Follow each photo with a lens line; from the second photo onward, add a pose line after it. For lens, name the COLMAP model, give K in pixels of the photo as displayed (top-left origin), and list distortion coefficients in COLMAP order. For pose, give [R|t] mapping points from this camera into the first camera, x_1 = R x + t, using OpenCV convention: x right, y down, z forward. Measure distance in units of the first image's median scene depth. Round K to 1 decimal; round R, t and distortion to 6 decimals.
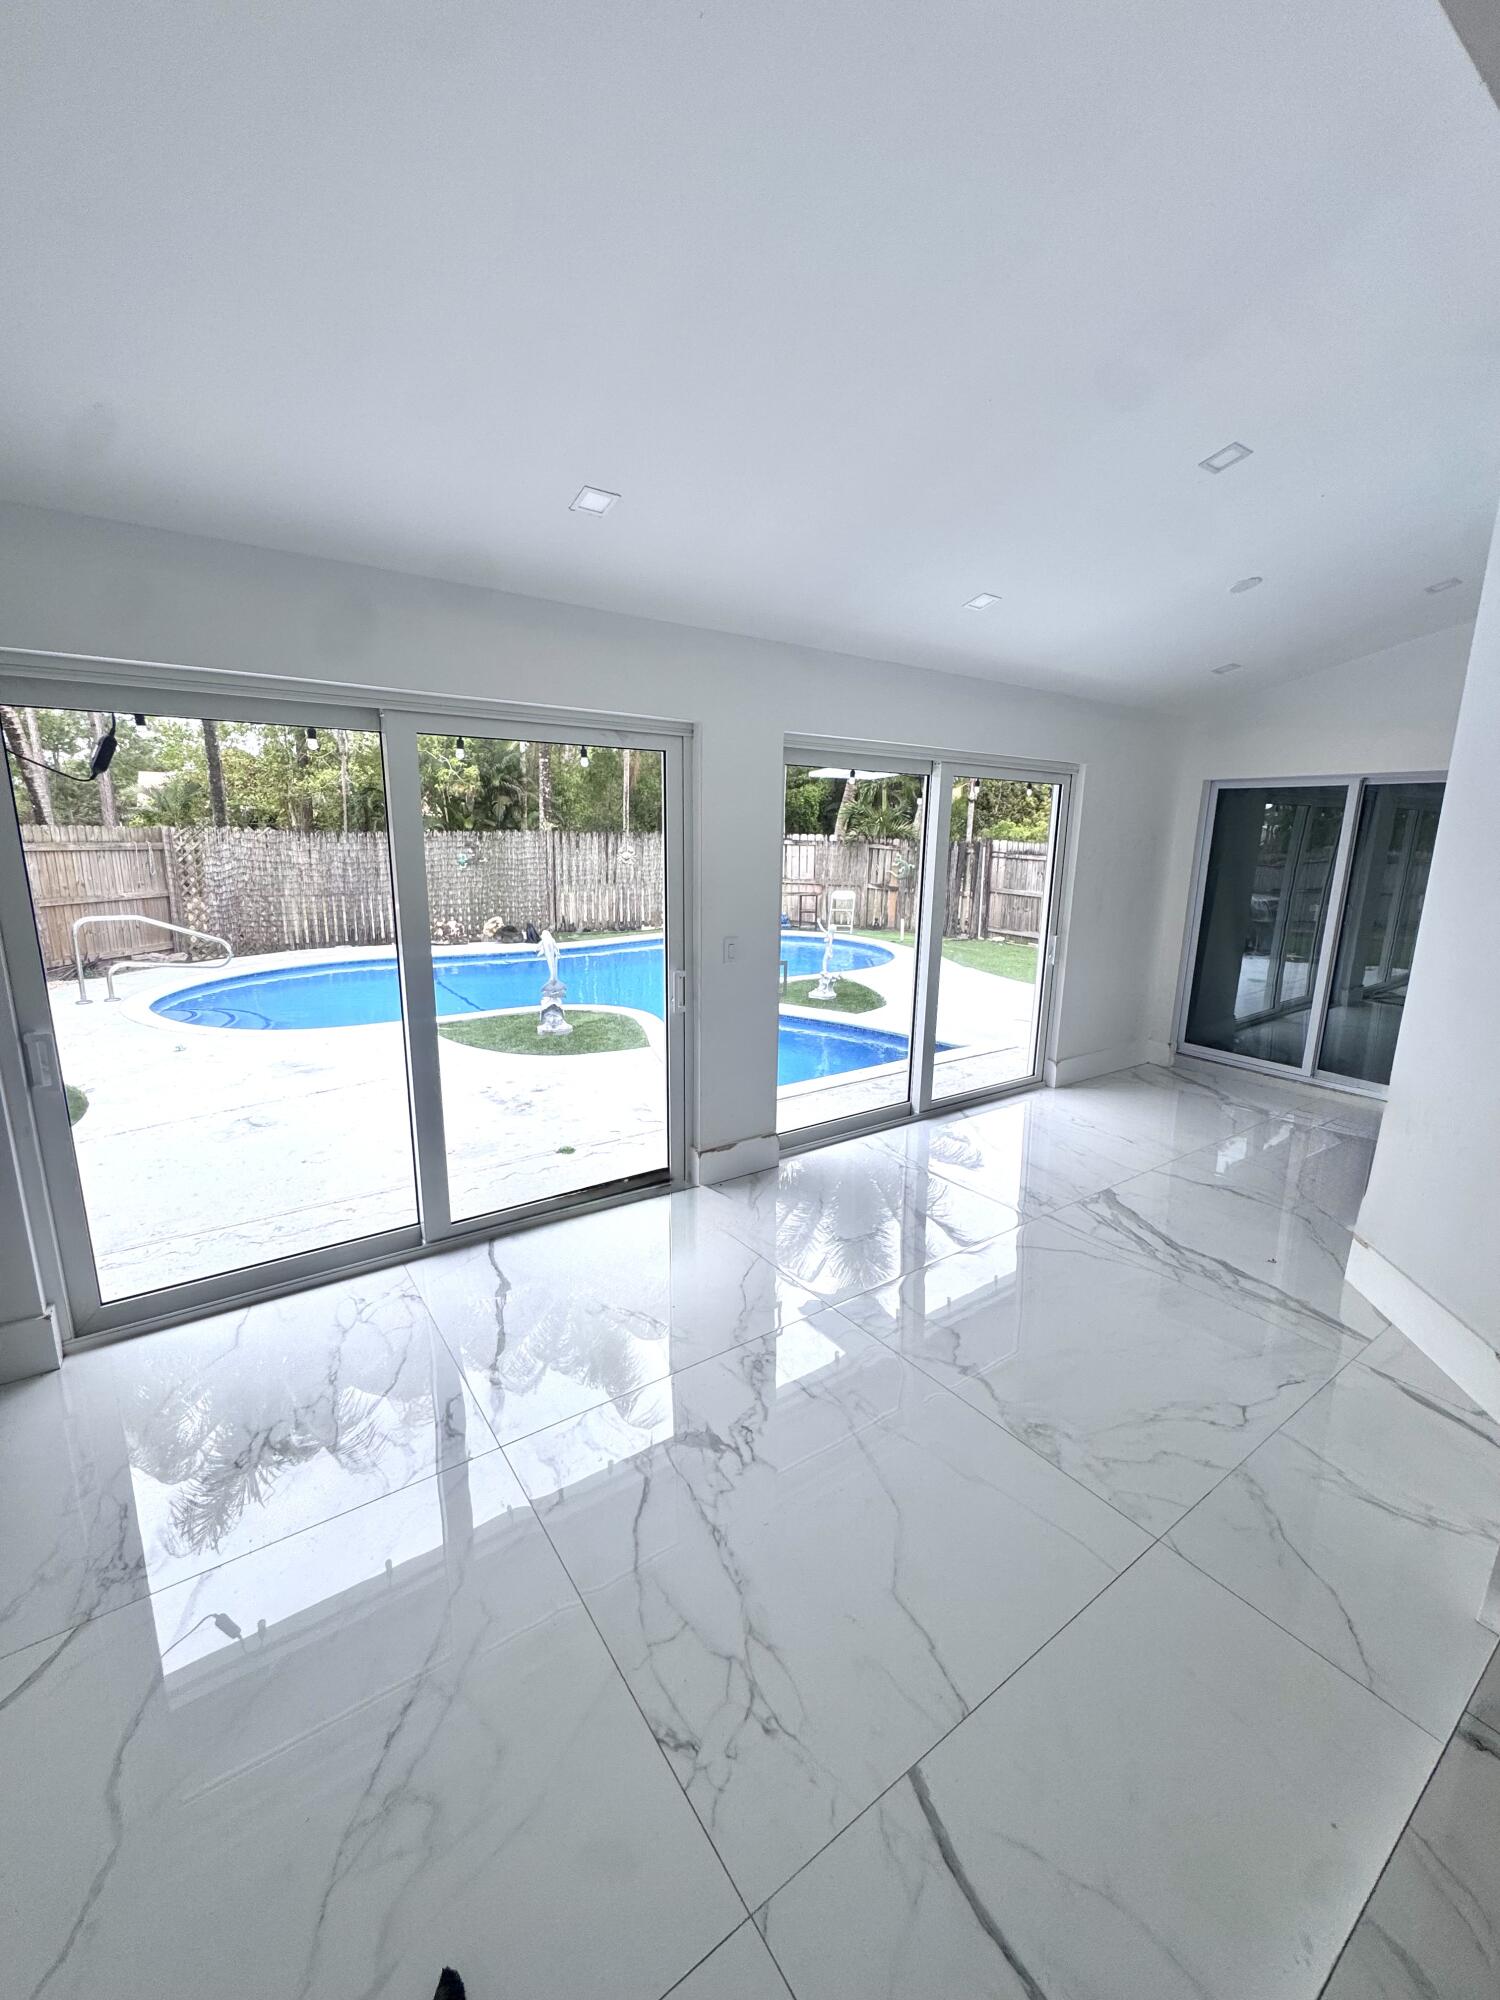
lens RADIAL K [[802.9, 0, 750.8], [0, 802.9, 1001.0], [0, 0, 1]] dist [-0.000093, 0.000059]
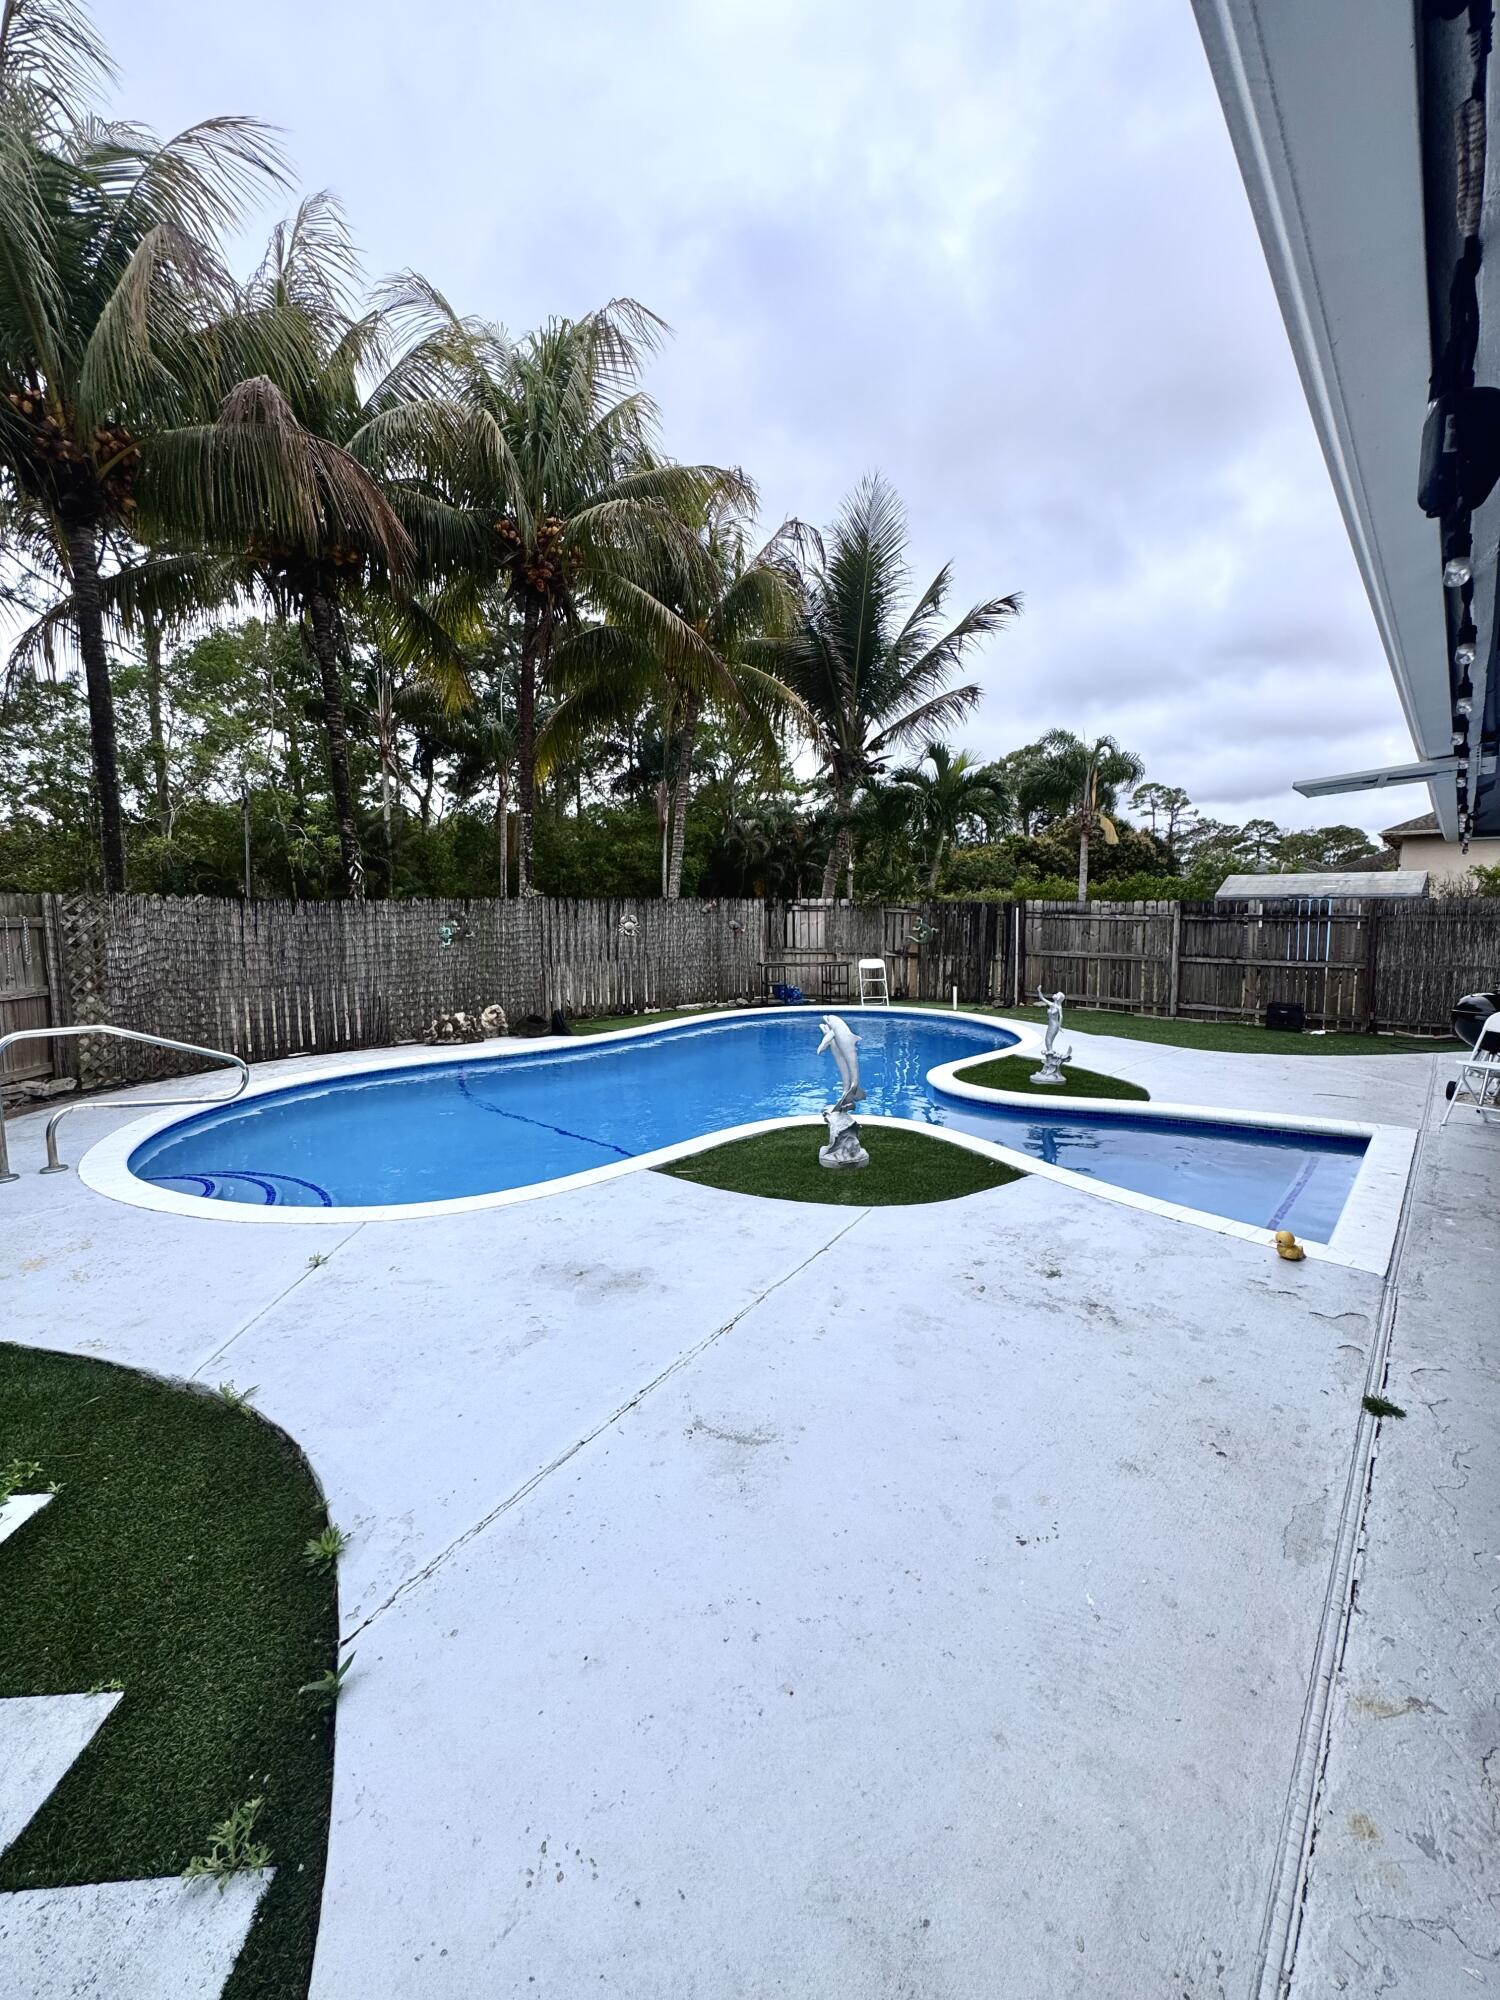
lens RADIAL K [[802.9, 0, 749.3], [0, 802.9, 1000.6], [0, 0, 1]] dist [-0.000093, 0.000059]
pose [[0.973353, -0.045264, 0.224799, -0.270285], [0.066611, 0.993864, -0.088299, -0.024522], [-0.219423, 0.100920, 0.970396, 0.193009]]
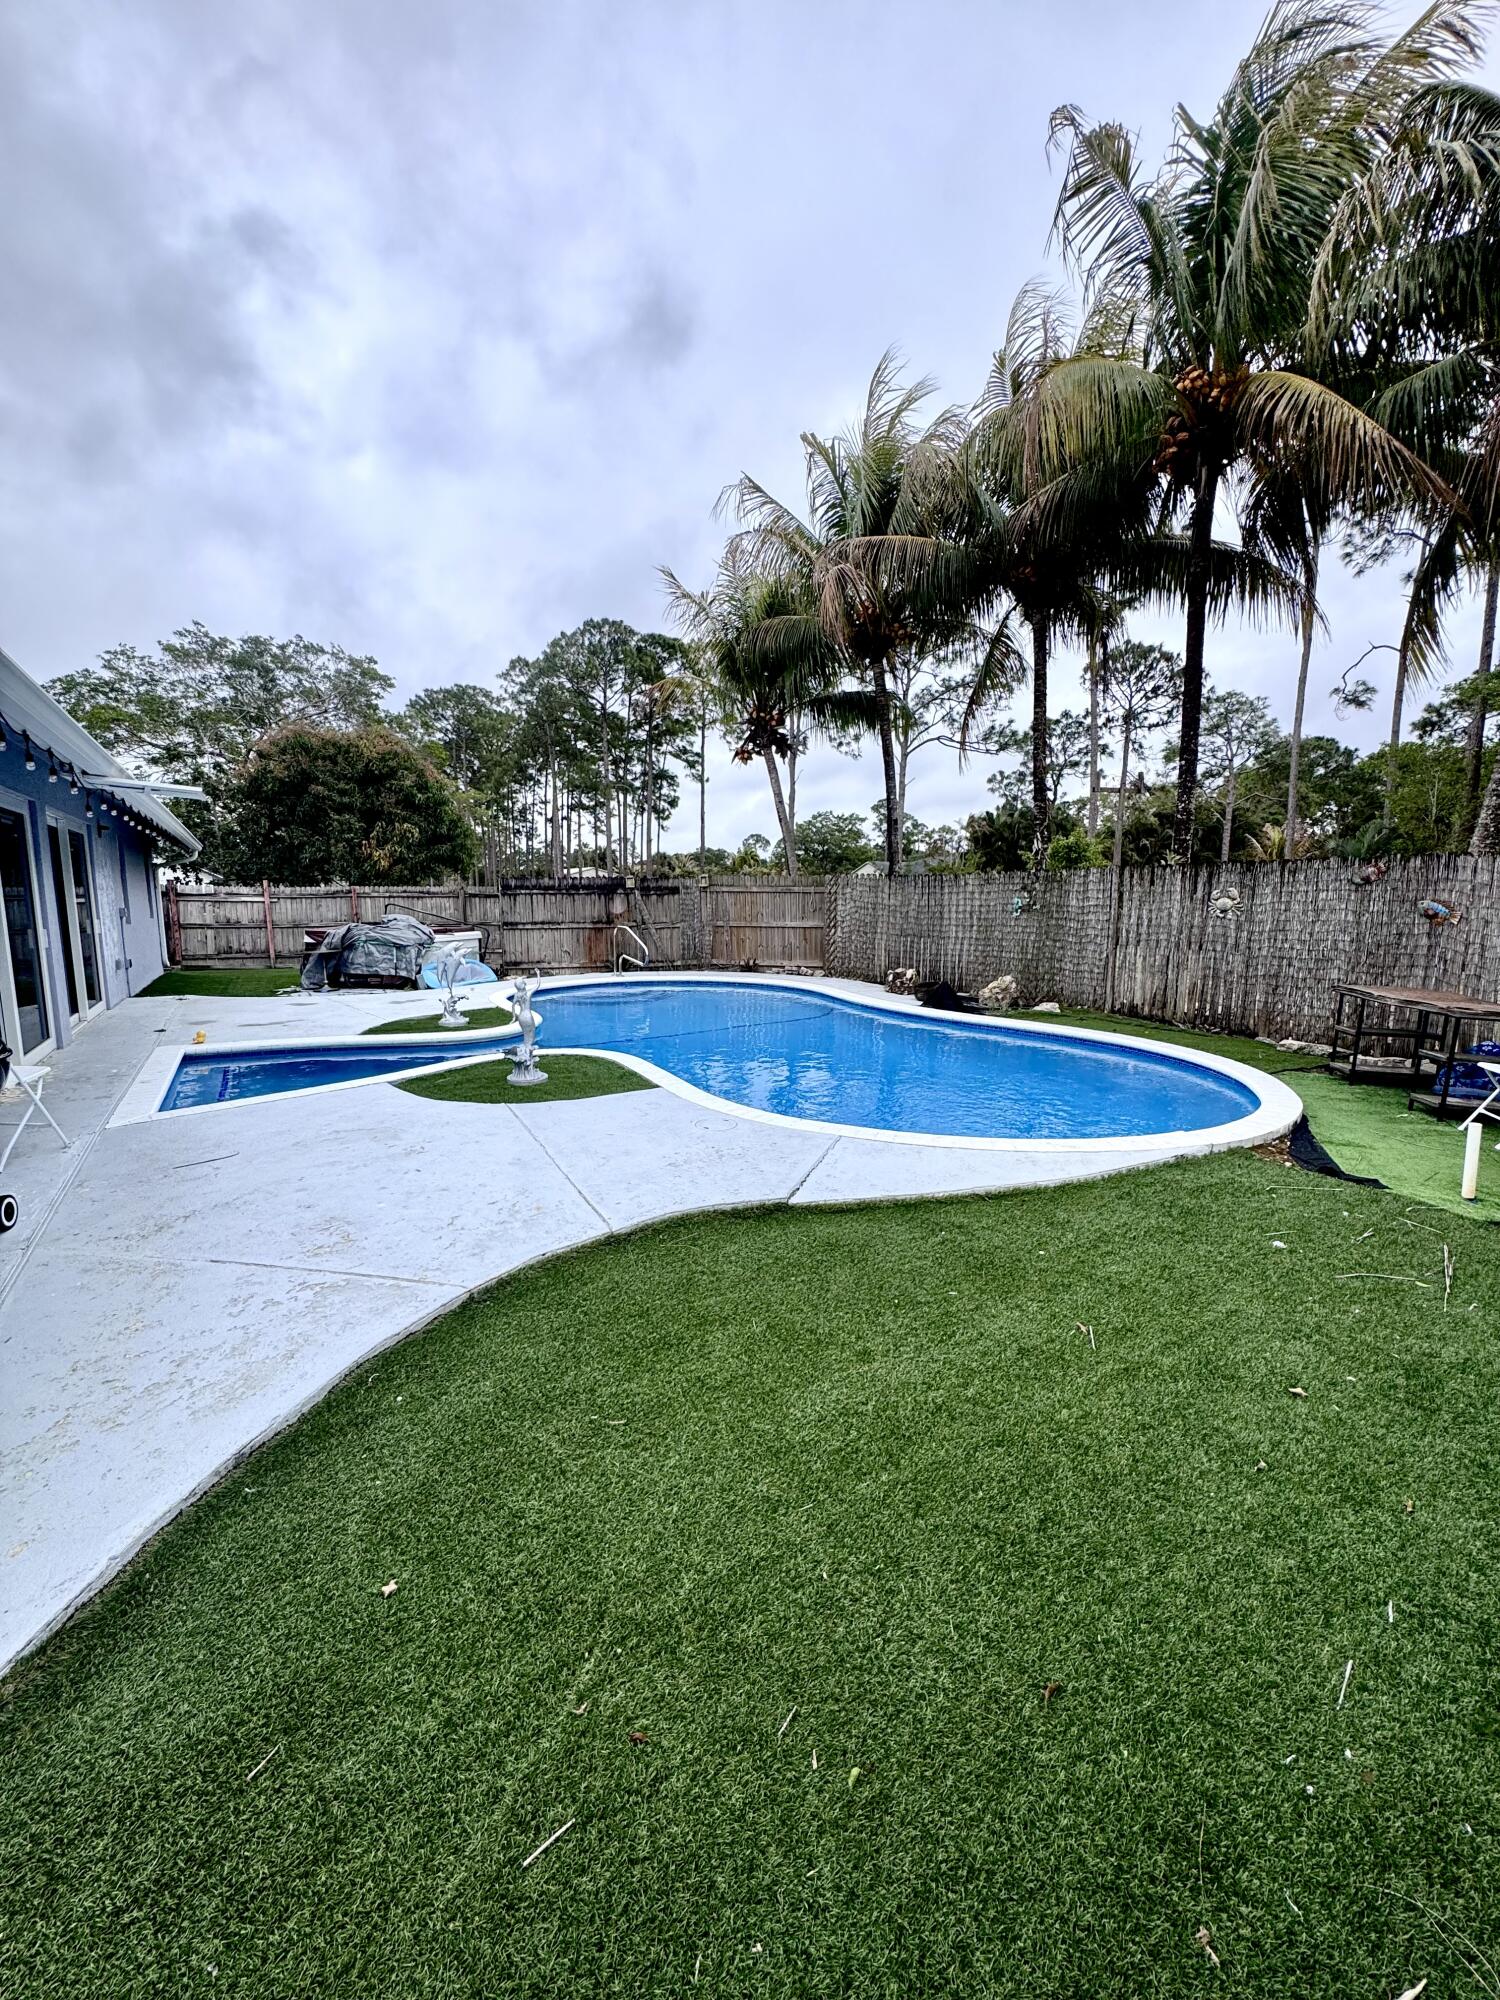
lens RADIAL K [[802.9, 0, 737.2], [0, 802.9, 997.2], [0, 0, 1]] dist [-0.000093, 0.000059]
pose [[-0.074009, 0.126643, -0.989184, 0.559977], [-0.191518, 0.971636, 0.138726, -0.154244], [0.978695, 0.199714, -0.047656, 0.831881]]
